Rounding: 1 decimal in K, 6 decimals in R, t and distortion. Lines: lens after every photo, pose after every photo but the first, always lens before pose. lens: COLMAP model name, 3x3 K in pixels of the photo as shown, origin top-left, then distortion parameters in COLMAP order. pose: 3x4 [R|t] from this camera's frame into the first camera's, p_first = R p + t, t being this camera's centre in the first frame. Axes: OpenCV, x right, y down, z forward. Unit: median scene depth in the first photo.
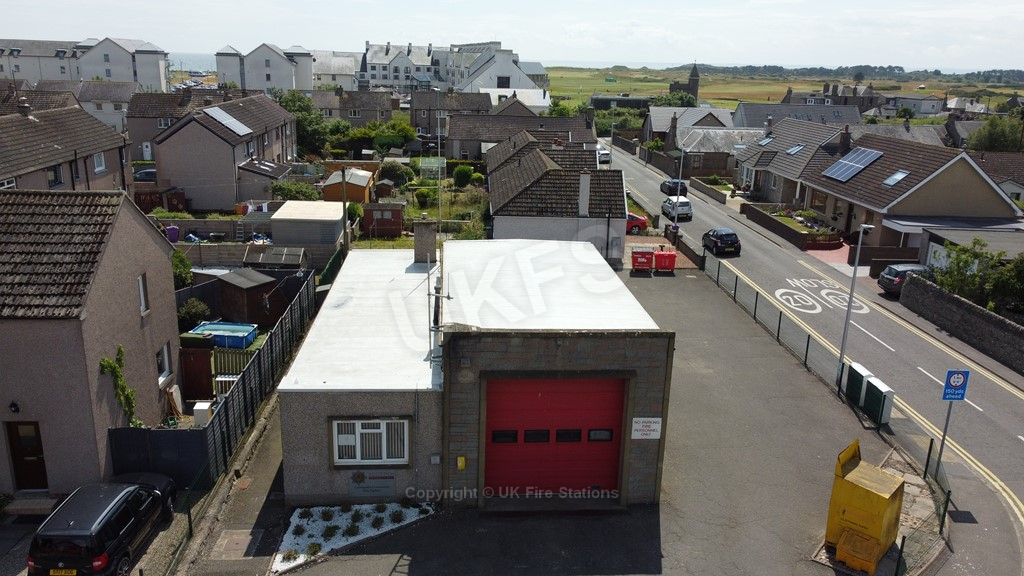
lens RADIAL K [[775.8, 0, 512.0], [0, 775.8, 288.0], [0, 0, 1]] dist [0.008319, -0.011573]
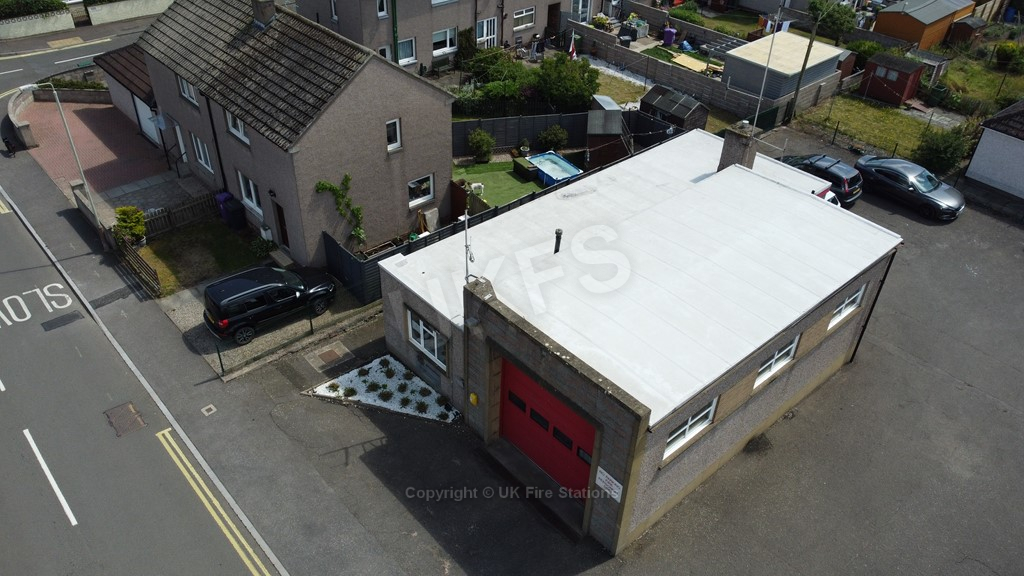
lens RADIAL K [[775.8, 0, 512.0], [0, 775.8, 288.0], [0, 0, 1]] dist [0.008319, -0.011573]
pose [[0.605951, 0.467127, -0.643906, 0.564273], [-0.237211, 0.878712, 0.414241, -0.351096], [0.759312, -0.098268, 0.643265, 0.365982]]
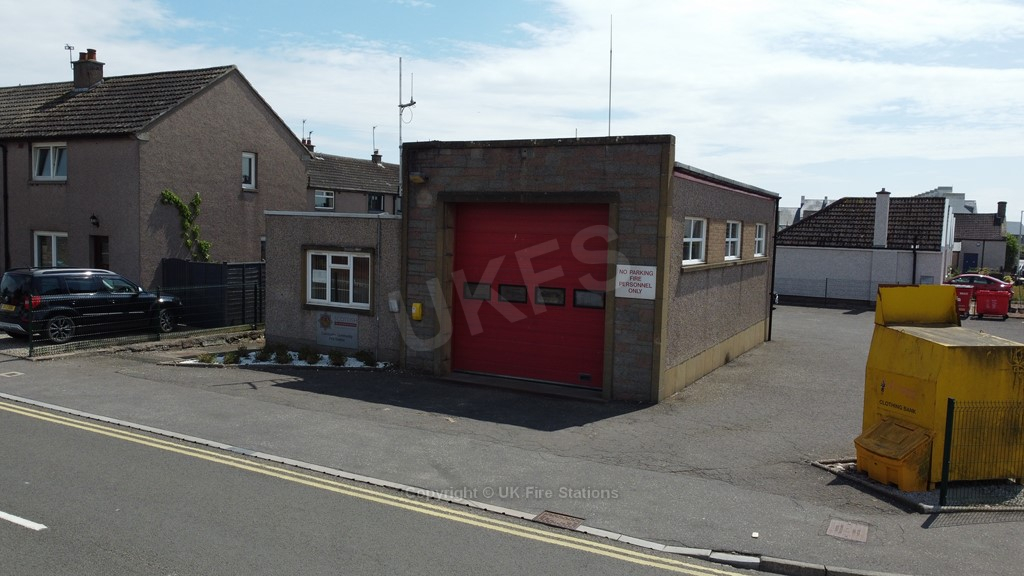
lens RADIAL K [[775.8, 0, 512.0], [0, 775.8, 288.0], [0, 0, 1]] dist [0.008319, -0.011573]
pose [[0.844138, 0.037667, -0.534801, 0.450735], [-0.154212, 0.972431, -0.174921, 0.323501], [0.513469, 0.230130, 0.826674, 0.356028]]
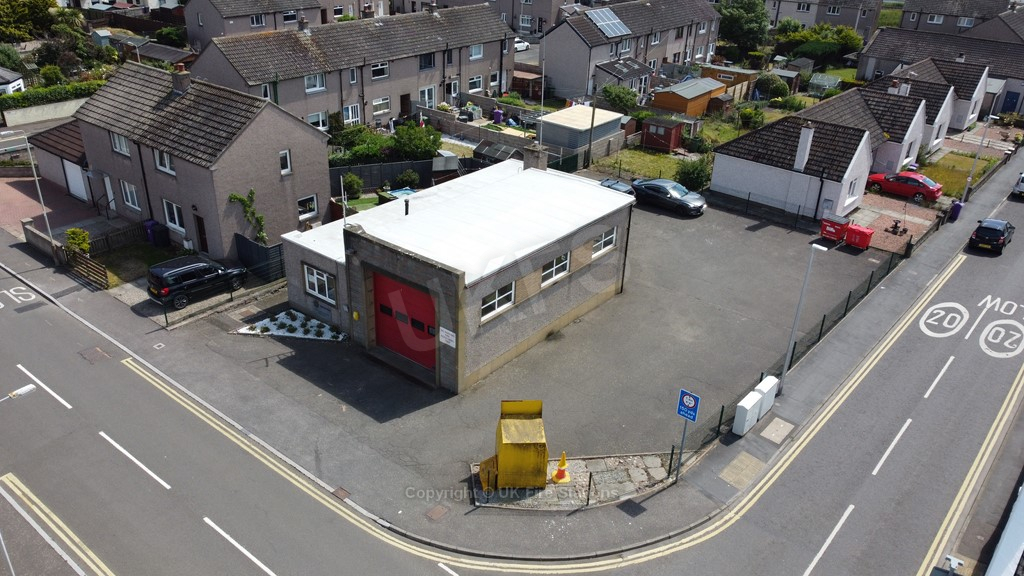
lens RADIAL K [[775.8, 0, 512.0], [0, 775.8, 288.0], [0, 0, 1]] dist [0.008319, -0.011573]
pose [[0.733019, 0.306302, -0.607340, 1.042579], [-0.204044, 0.950771, 0.233238, -0.238409], [0.648883, -0.047044, 0.759433, 0.045399]]
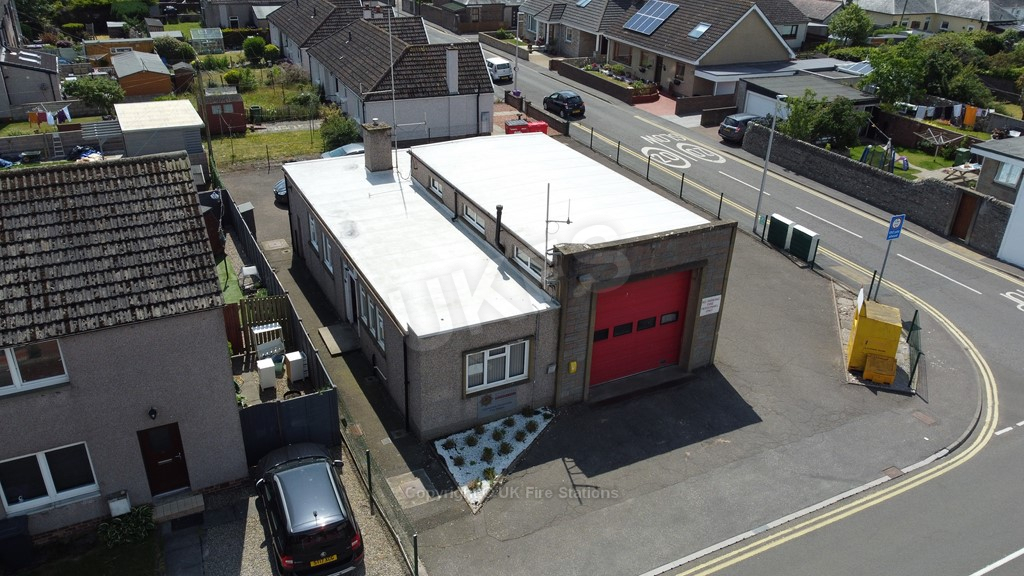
lens RADIAL K [[775.8, 0, 512.0], [0, 775.8, 288.0], [0, 0, 1]] dist [0.008319, -0.011573]
pose [[0.925682, -0.174501, 0.335652, -0.483477], [0.105625, 0.971192, 0.213610, -0.123990], [-0.363258, -0.162282, 0.917447, 0.042116]]
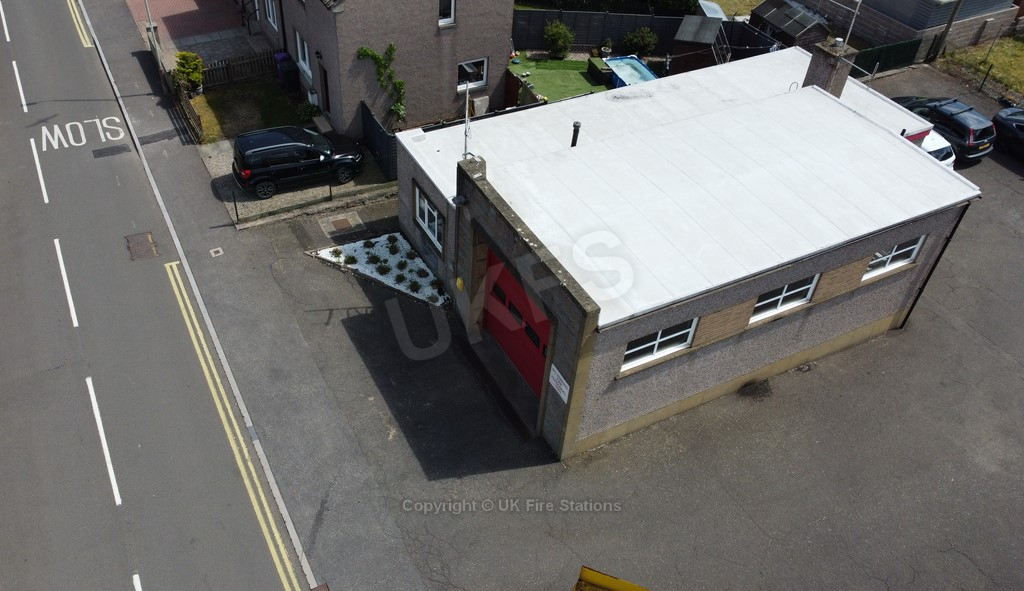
lens RADIAL K [[841.5, 0, 468.1], [0, 841.5, 294.2], [0, 0, 1]] dist [0.009668, -0.016107]
pose [[0.378543, 0.609776, -0.696332, 0.711713], [-0.284331, 0.792549, 0.539464, -0.364078], [0.880829, -0.006221, 0.473393, 0.468534]]
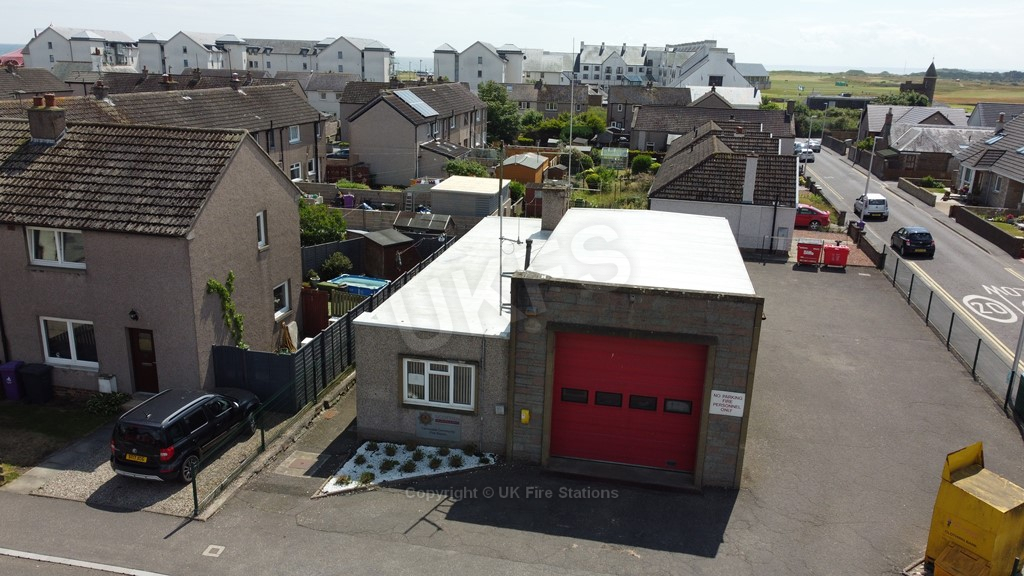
lens RADIAL K [[775.8, 0, 512.0], [0, 775.8, 288.0], [0, 0, 1]] dist [0.008319, -0.011573]
pose [[0.963048, 0.076742, -0.258166, 0.153177], [-0.078153, 0.996930, 0.004809, 0.060917], [0.257742, 0.015545, 0.966089, 0.055305]]
